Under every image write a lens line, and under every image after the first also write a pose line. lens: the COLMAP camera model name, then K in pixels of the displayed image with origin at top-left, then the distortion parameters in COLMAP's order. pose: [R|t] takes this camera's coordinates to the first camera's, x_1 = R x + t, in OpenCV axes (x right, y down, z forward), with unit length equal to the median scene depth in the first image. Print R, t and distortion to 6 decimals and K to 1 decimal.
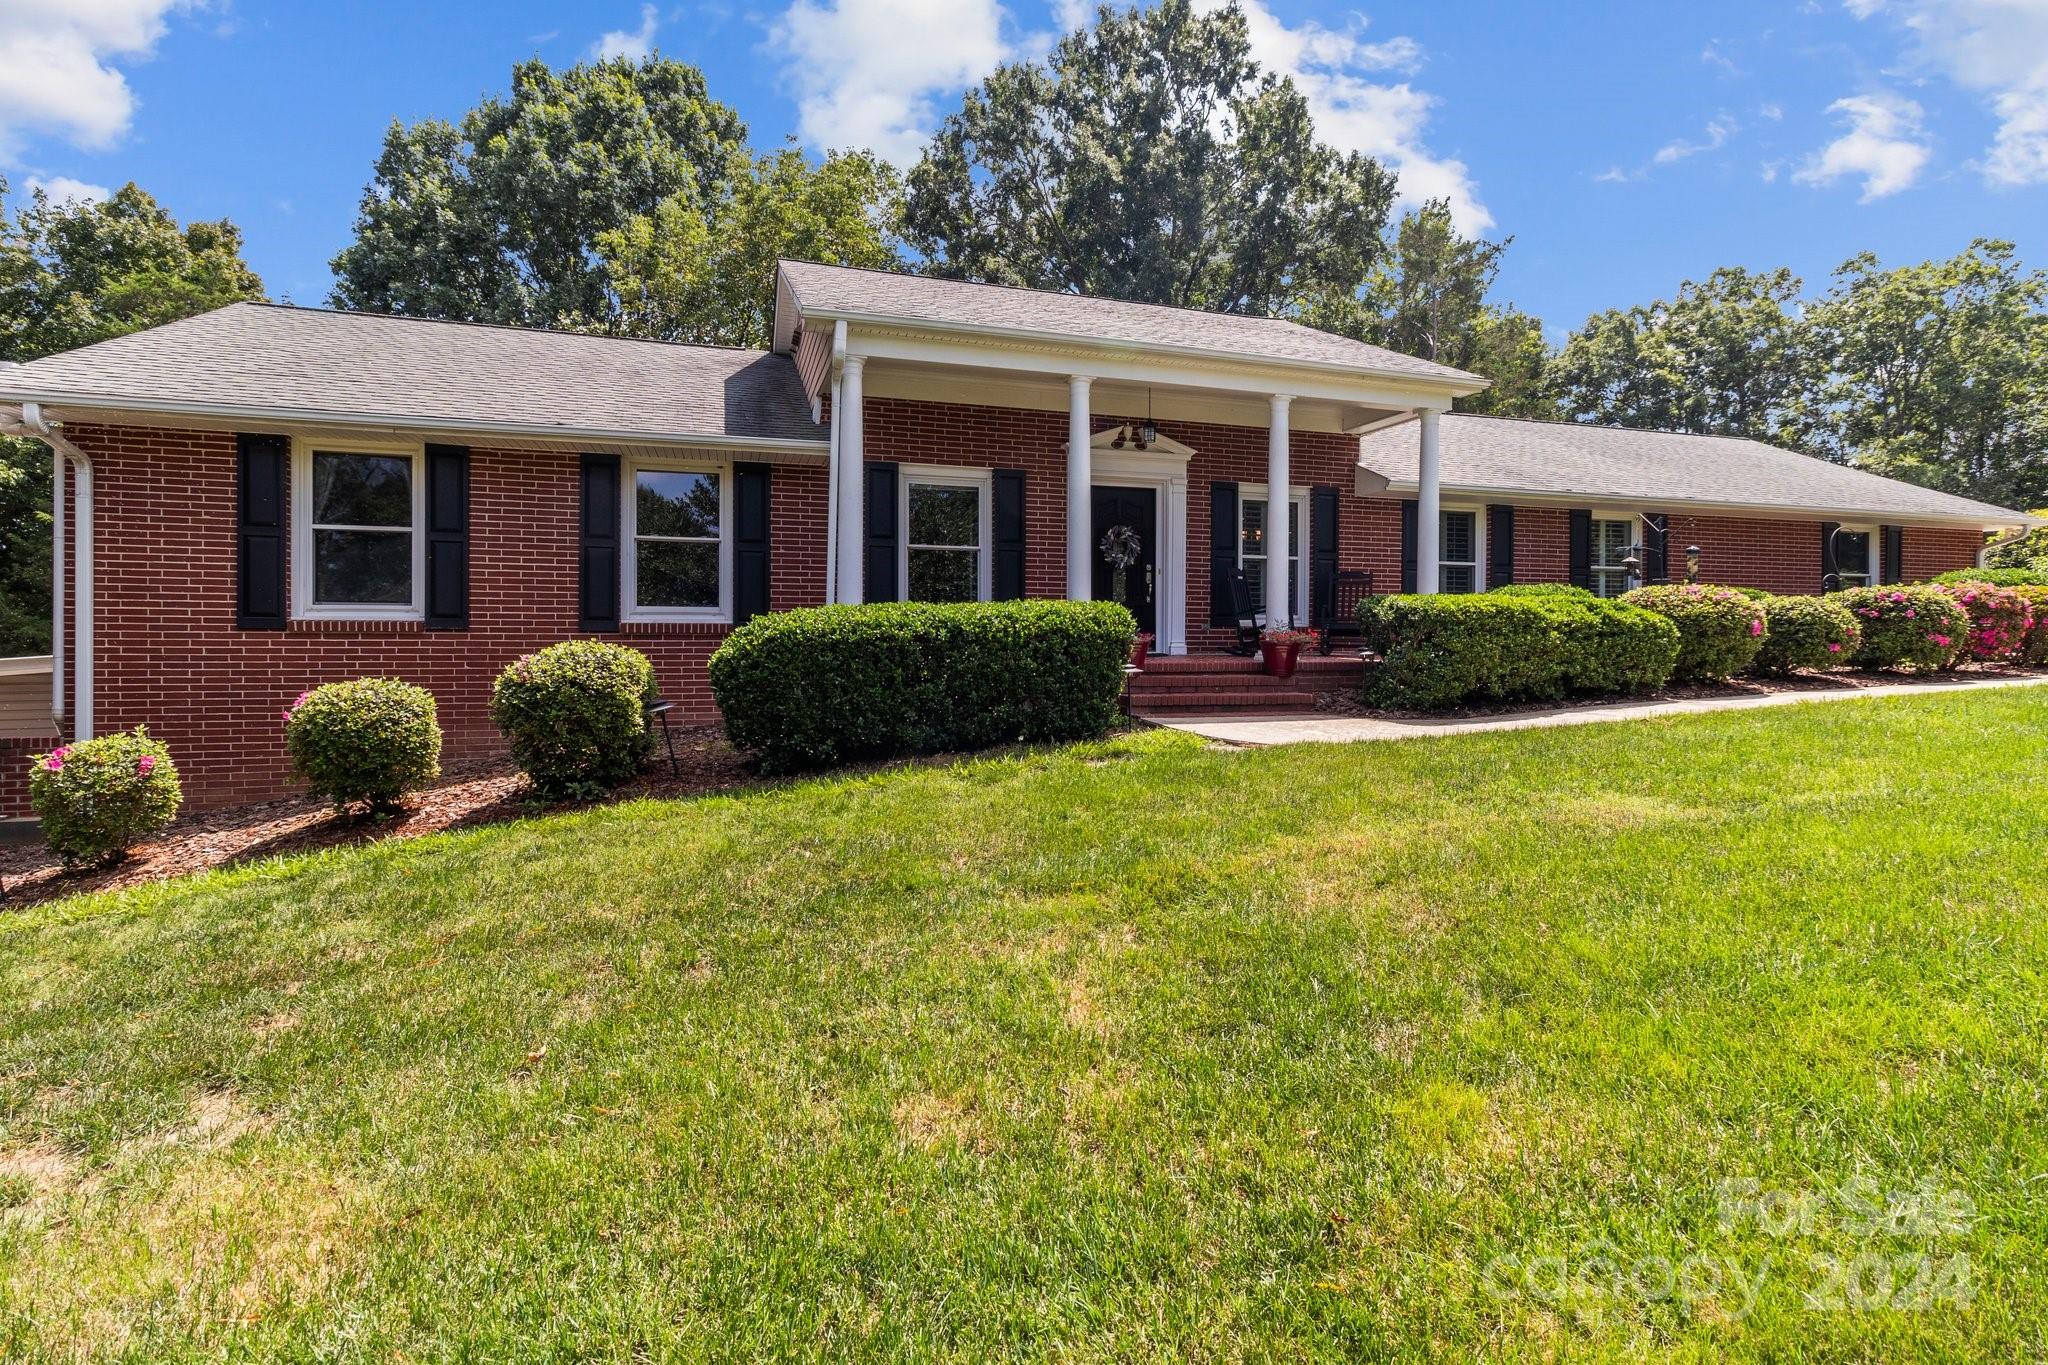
lens RADIAL K [[942.2, 0, 1036.7], [0, 942.2, 632.3], [0, 0, 1]] dist [-0.000159, -0.000195]
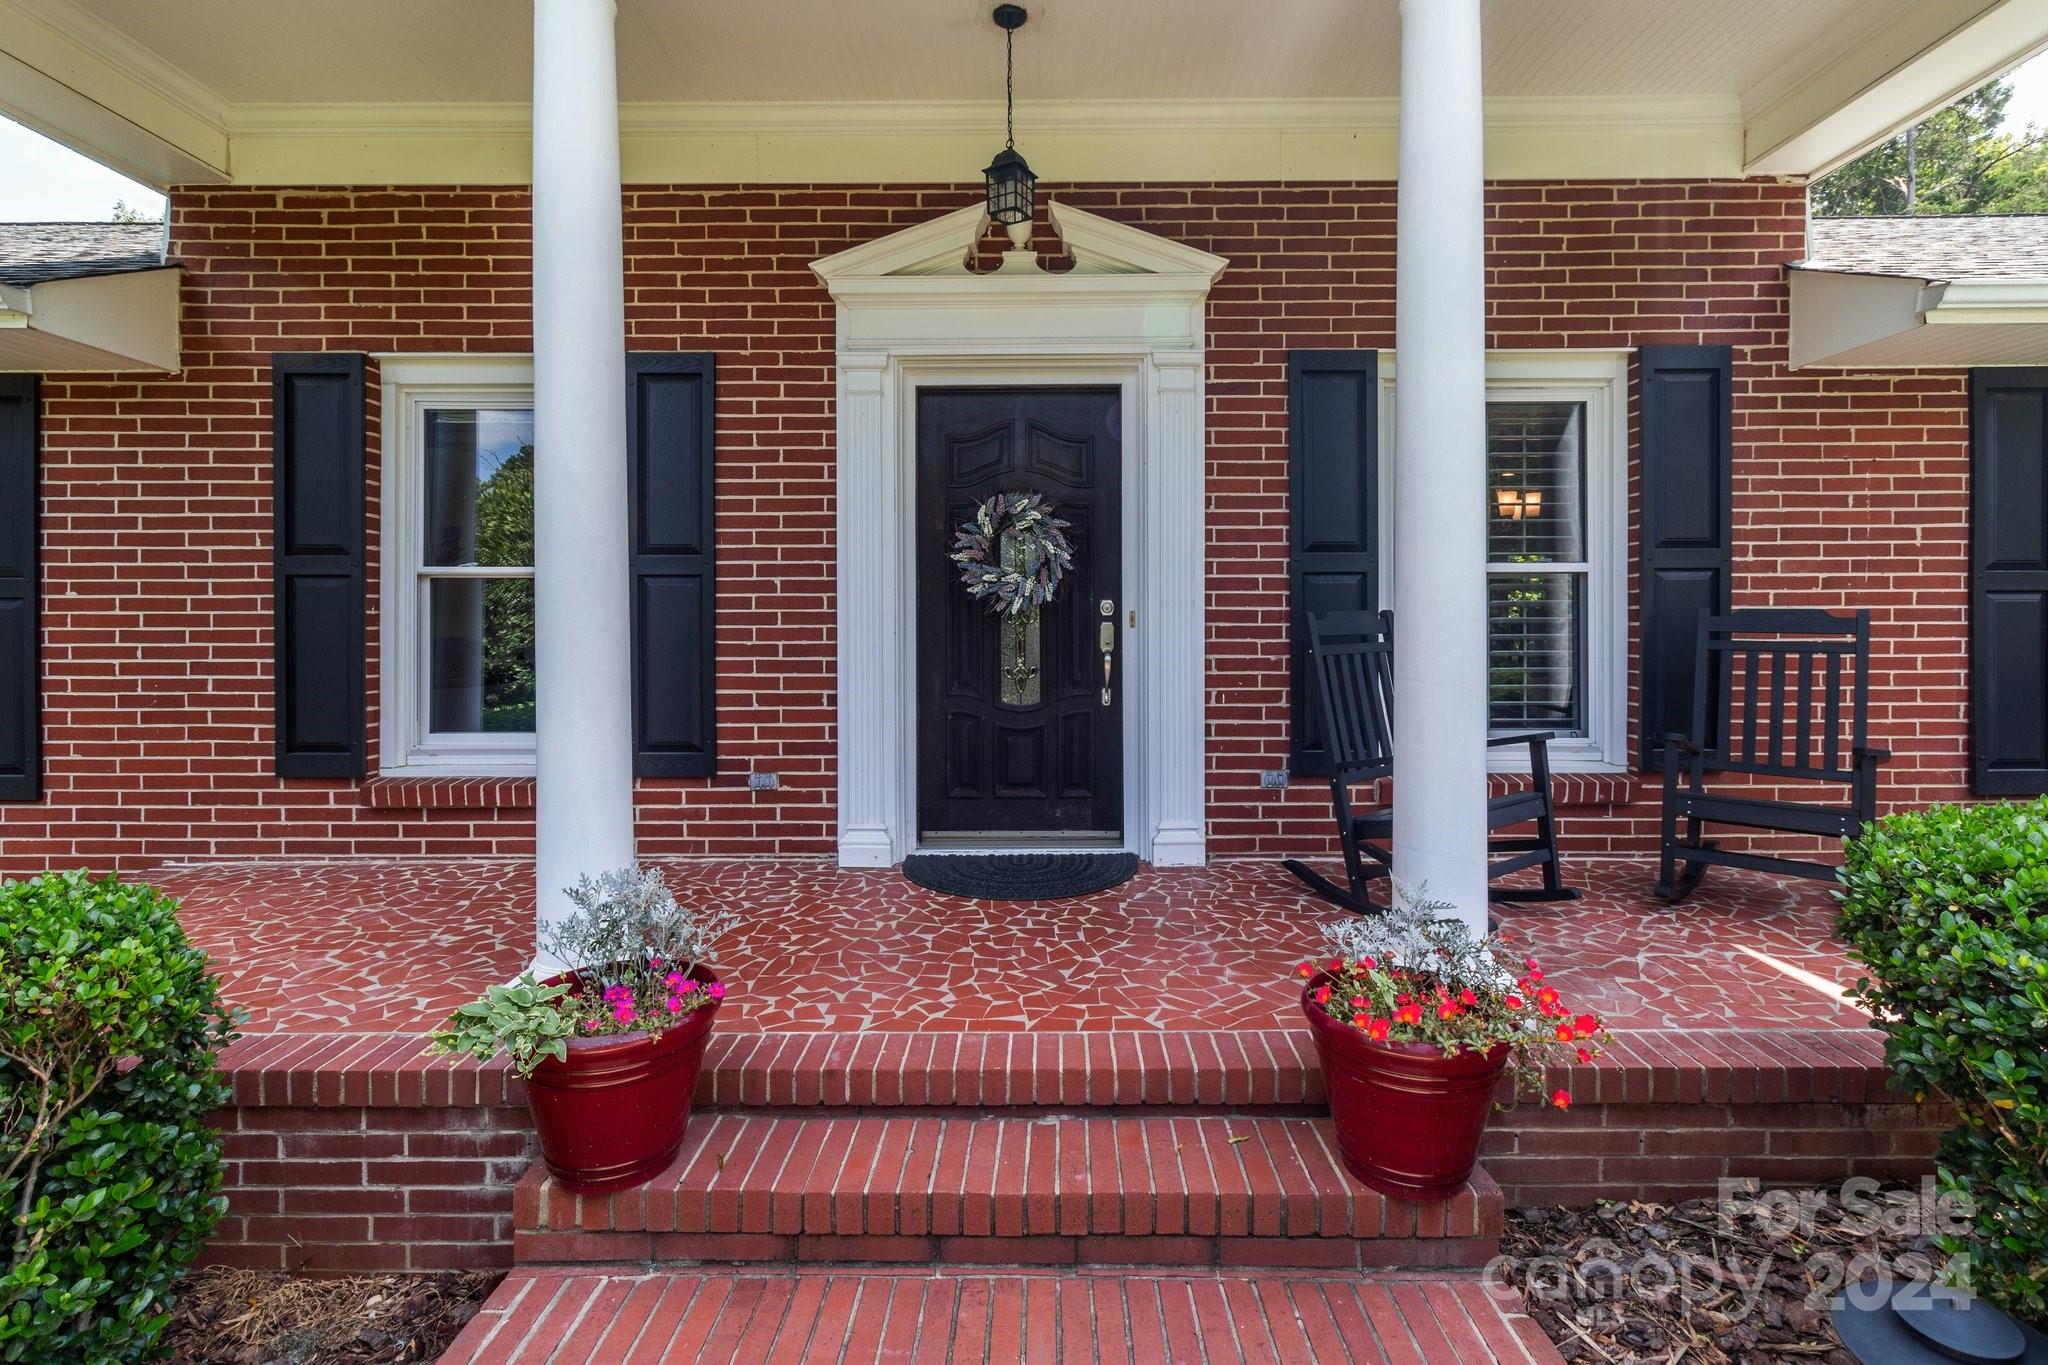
lens RADIAL K [[942.2, 0, 1036.7], [0, 942.2, 632.3], [0, 0, 1]] dist [-0.000159, -0.000195]
pose [[0.949576, -0.005761, -0.313485, 0.207489], [0.004023, 0.999973, -0.006191, -0.057698], [0.313513, 0.004618, 0.949573, 0.656376]]
